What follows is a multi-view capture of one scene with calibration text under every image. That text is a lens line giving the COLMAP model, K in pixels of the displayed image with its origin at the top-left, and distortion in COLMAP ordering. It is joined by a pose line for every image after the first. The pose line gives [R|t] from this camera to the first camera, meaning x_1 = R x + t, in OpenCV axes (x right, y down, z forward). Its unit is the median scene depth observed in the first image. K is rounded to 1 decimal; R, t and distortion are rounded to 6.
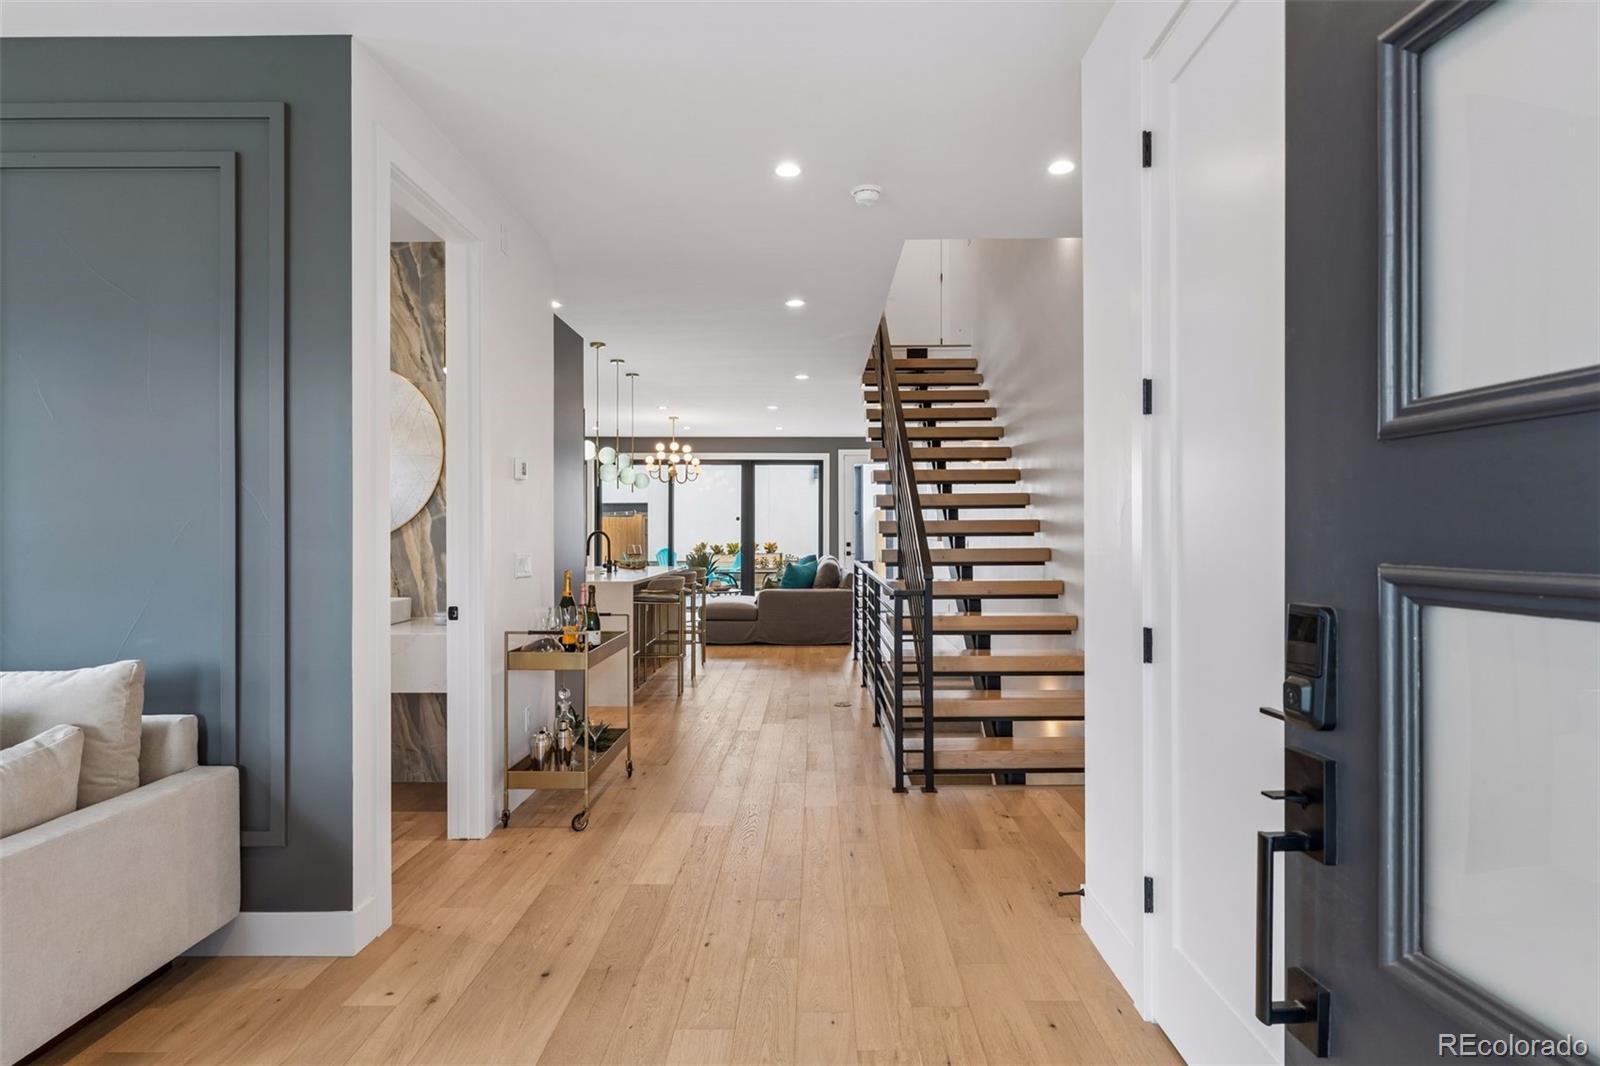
lens RADIAL K [[887.2, 0, 803.1], [0, 887.2, 534.5], [0, 0, 1]] dist [-0.001496, -0.000068]
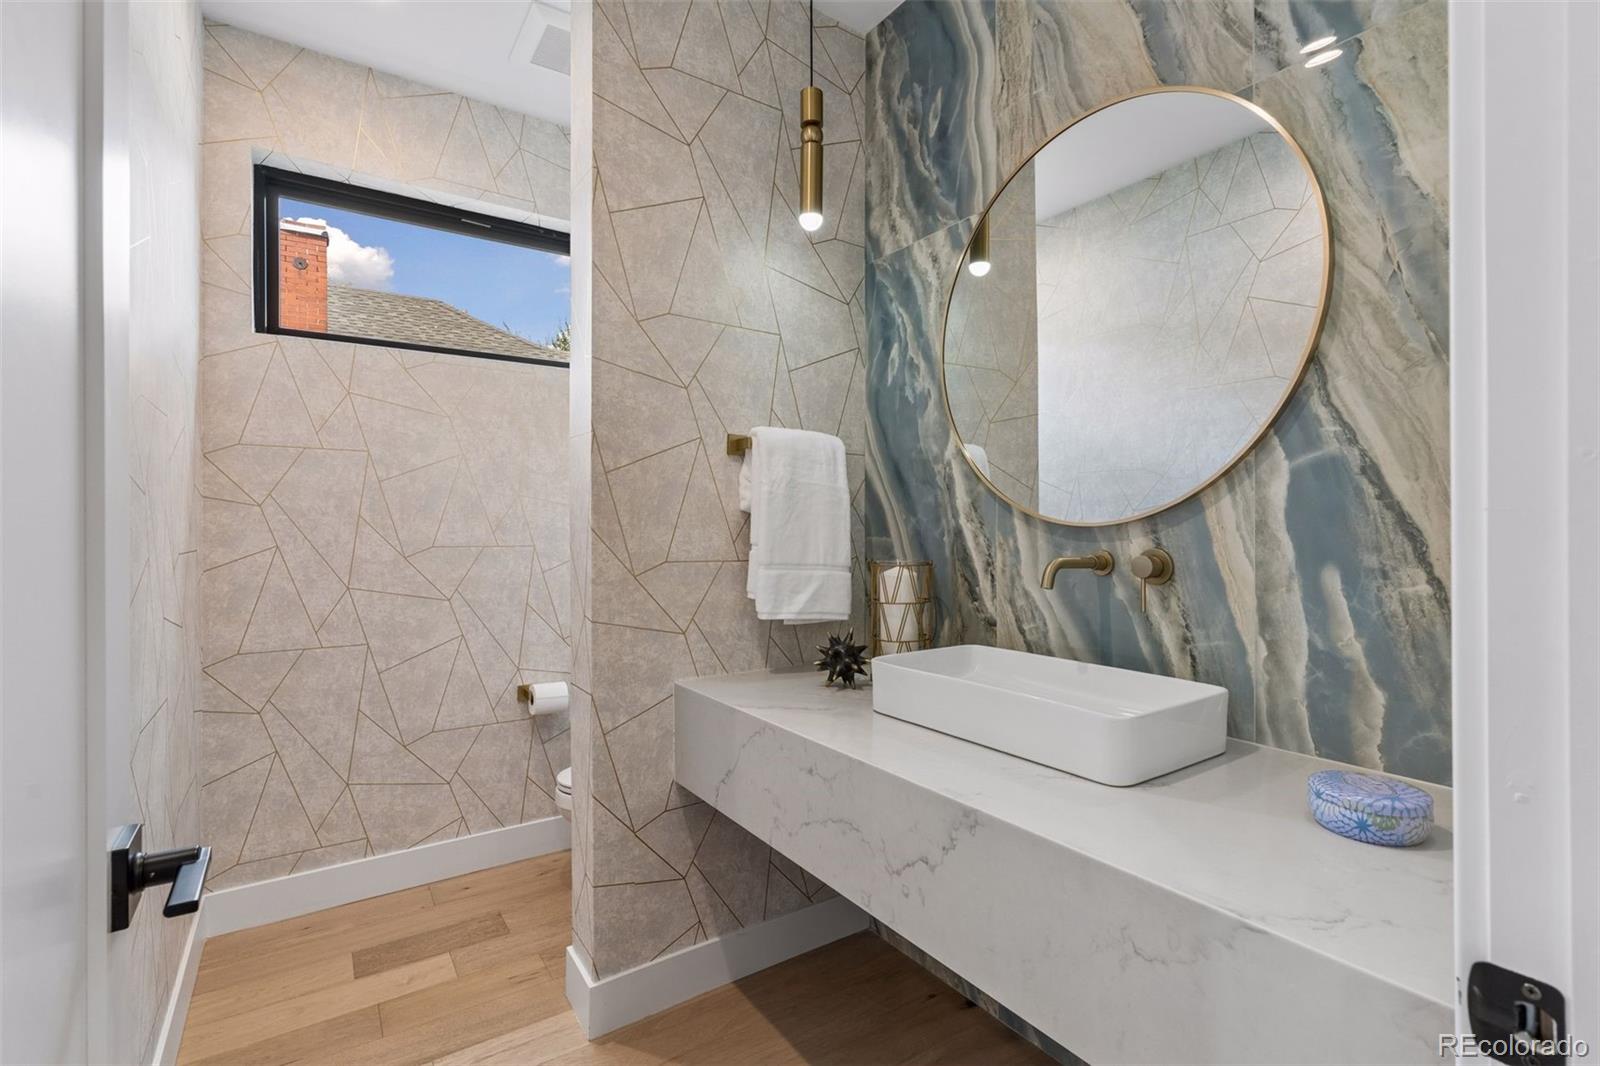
lens RADIAL K [[737.8, 0, 803.1], [0, 737.8, 530.4], [0, 0, 1]] dist [0.000377, 0.002216]
pose [[0.581823, -0.001377, -0.813314, -0.295156], [0.000997, 0.999999, -0.000980, 0.008048], [0.813315, -0.000241, 0.581824, 0.678165]]
